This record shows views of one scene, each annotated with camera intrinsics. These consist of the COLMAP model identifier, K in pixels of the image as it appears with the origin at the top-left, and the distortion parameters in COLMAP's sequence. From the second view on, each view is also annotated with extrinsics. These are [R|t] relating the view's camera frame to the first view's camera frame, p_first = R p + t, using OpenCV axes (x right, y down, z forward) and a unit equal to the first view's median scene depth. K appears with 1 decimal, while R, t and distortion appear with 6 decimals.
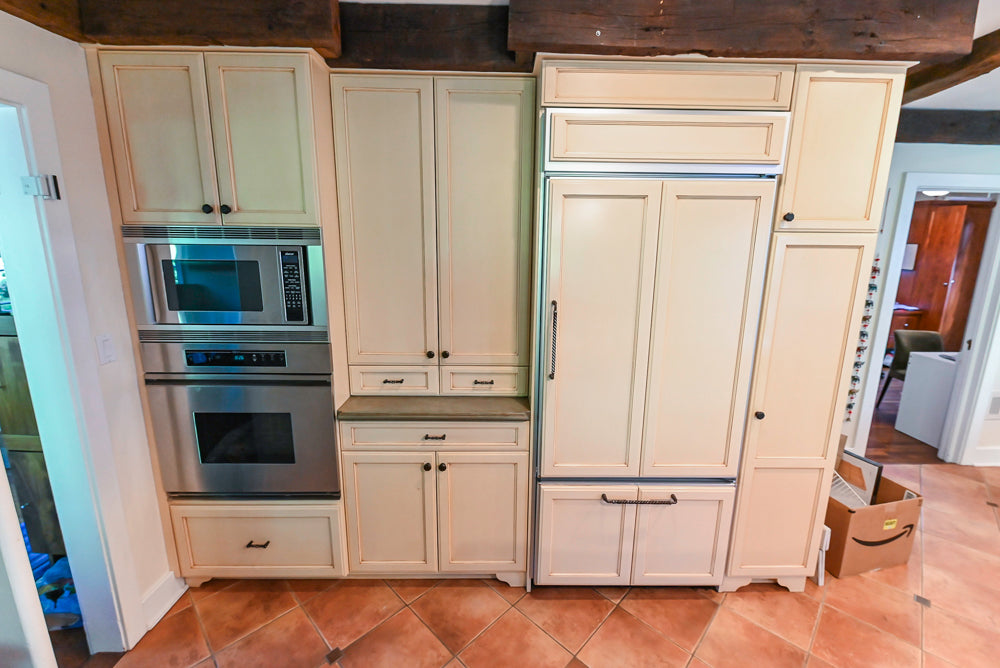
lens RADIAL K [[422.3, 0, 486.7], [0, 422.3, 334.2], [0, 0, 1]] dist [0.001088, -0.006130]
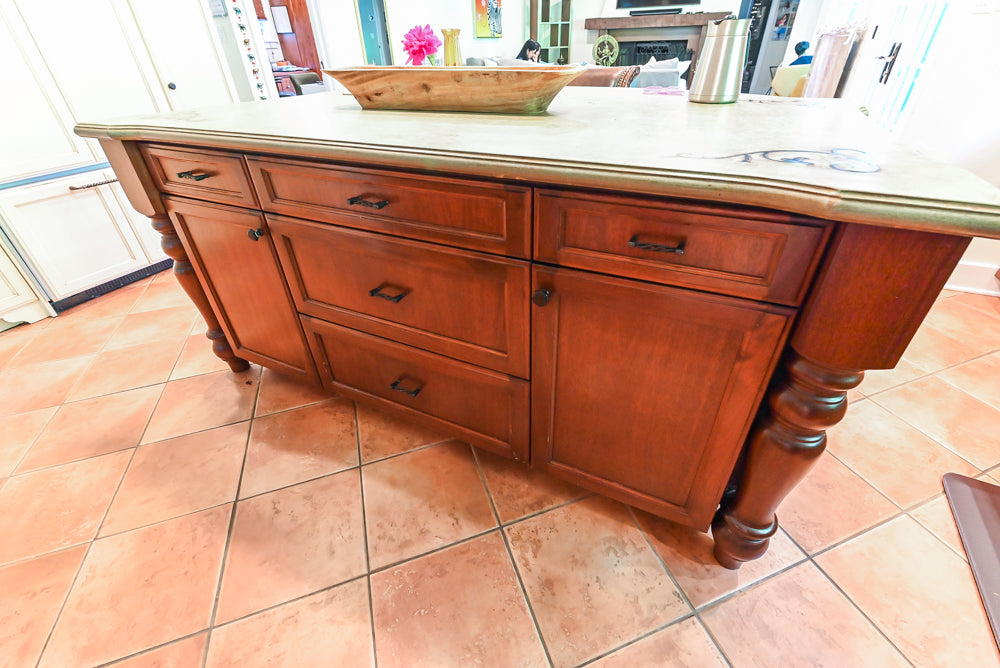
lens RADIAL K [[421.9, 0, 499.1], [0, 421.9, 324.9], [0, 0, 1]] dist [0.003322, -0.008433]
pose [[0.428788, -0.511584, 0.744596, -0.217282], [0.205981, 0.857864, 0.470788, 0.383579], [-0.879609, -0.048496, 0.473218, -0.454071]]
